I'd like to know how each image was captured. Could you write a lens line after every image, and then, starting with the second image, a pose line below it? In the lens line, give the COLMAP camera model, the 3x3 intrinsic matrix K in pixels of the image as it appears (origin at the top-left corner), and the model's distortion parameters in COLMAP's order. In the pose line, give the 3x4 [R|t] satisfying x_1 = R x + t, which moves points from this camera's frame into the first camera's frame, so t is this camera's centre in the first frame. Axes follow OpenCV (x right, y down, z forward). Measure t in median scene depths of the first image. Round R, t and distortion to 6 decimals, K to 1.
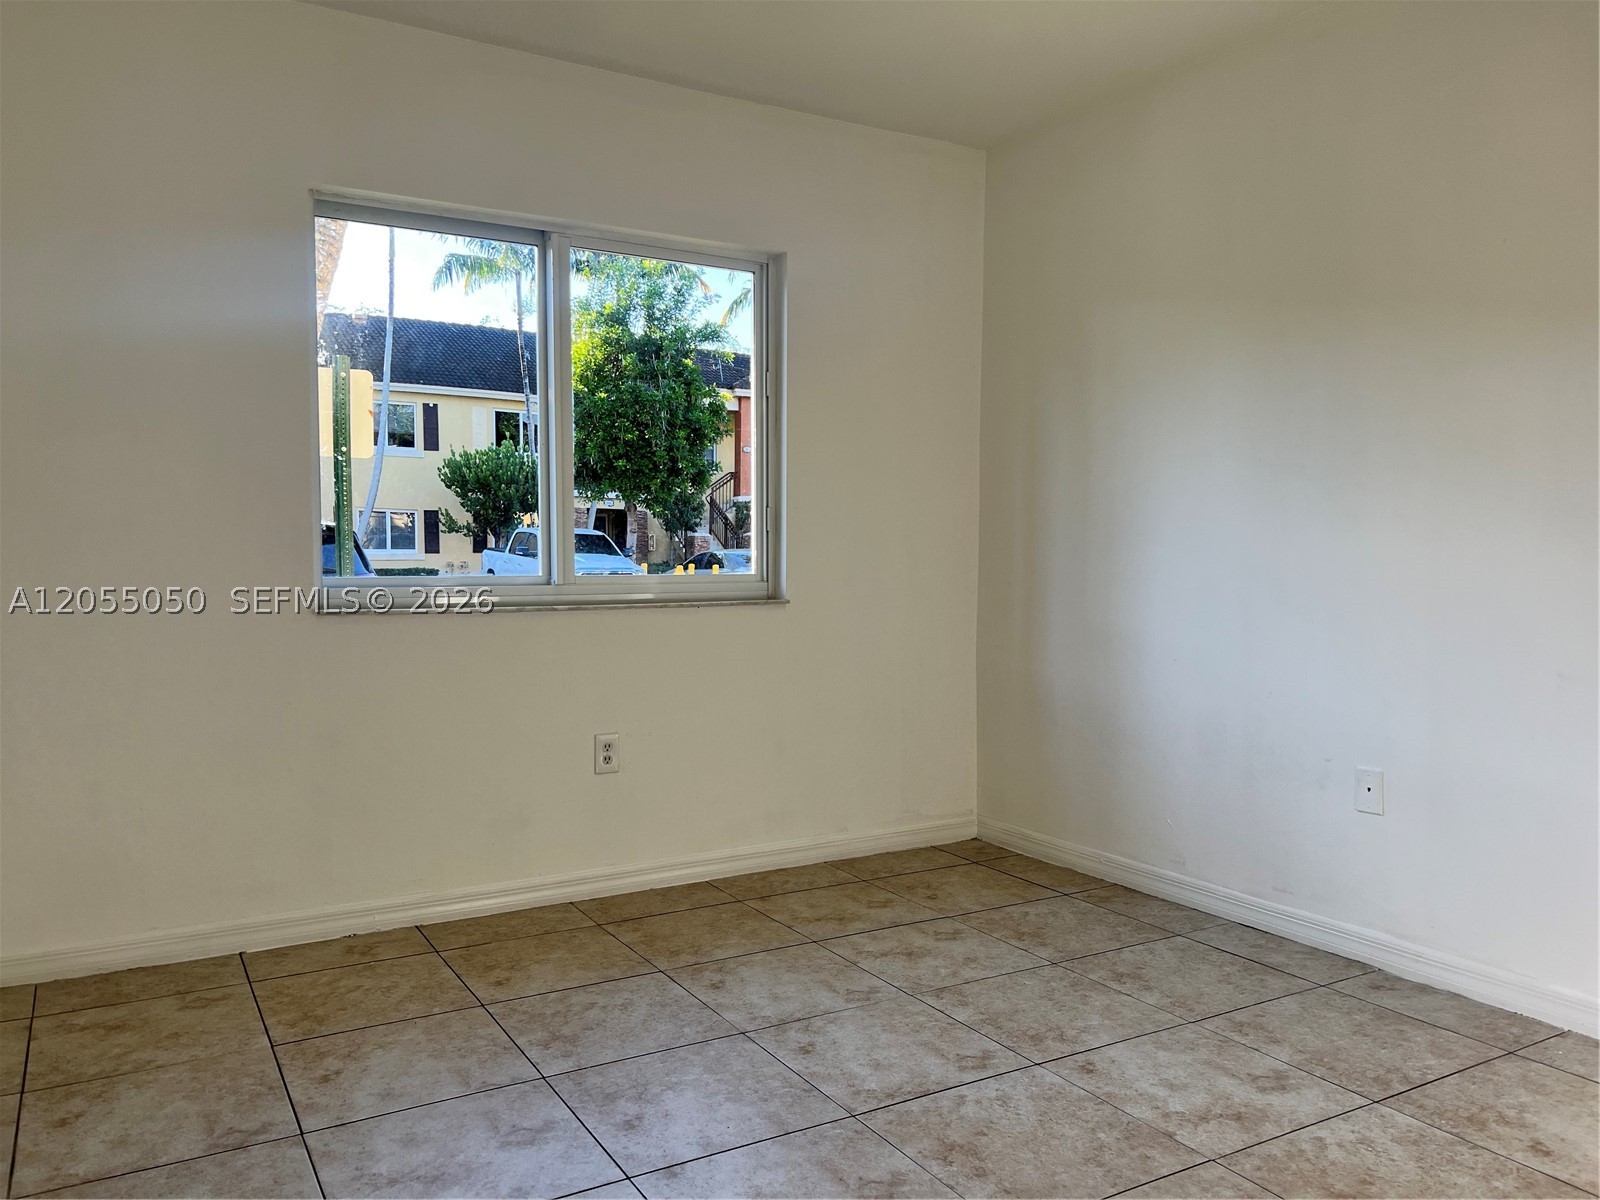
lens RADIAL K [[1201.4, 0, 800.0], [0, 1201.4, 600.0], [0, 0, 1]] dist [0.031526, -0.004368]
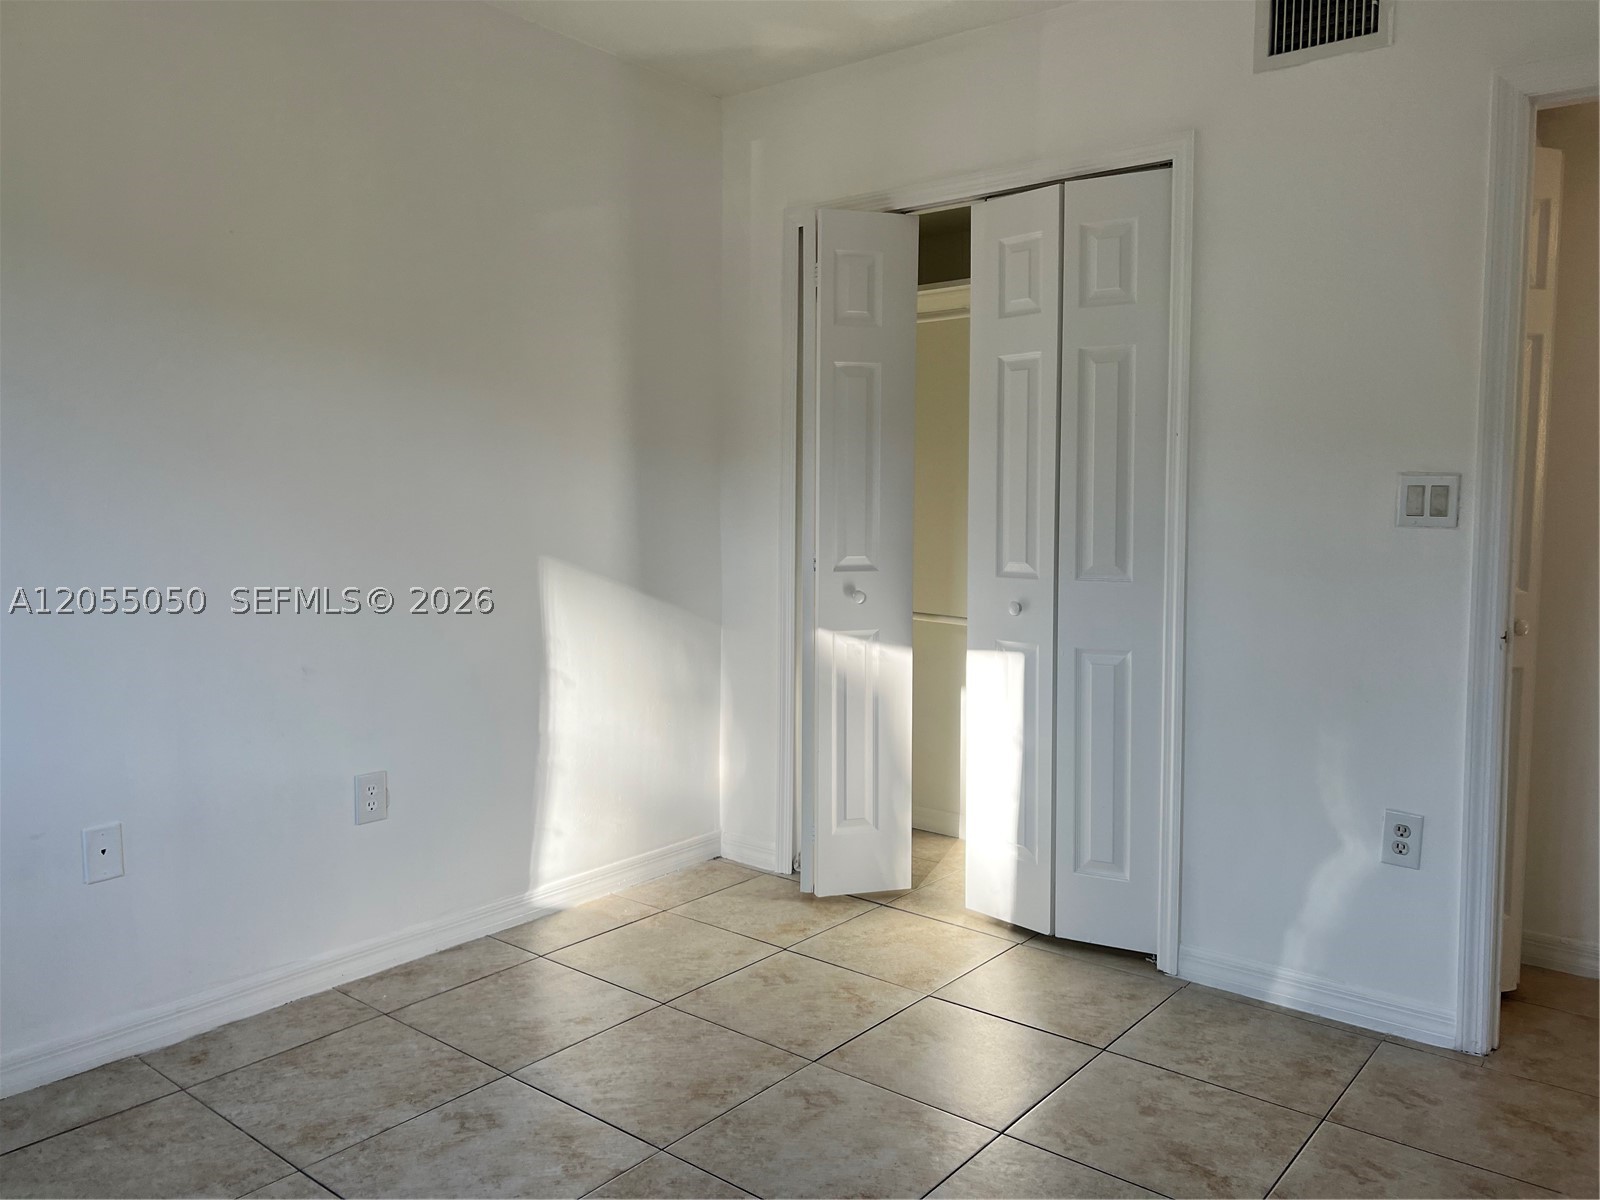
lens RADIAL K [[1201.4, 0, 800.0], [0, 1201.4, 600.0], [0, 0, 1]] dist [0.031526, -0.004368]
pose [[-0.353169, -0.079253, 0.932197, -0.495177], [0.029437, 0.994971, 0.095743, -0.084921], [-0.935096, 0.061254, -0.349060, 0.942562]]
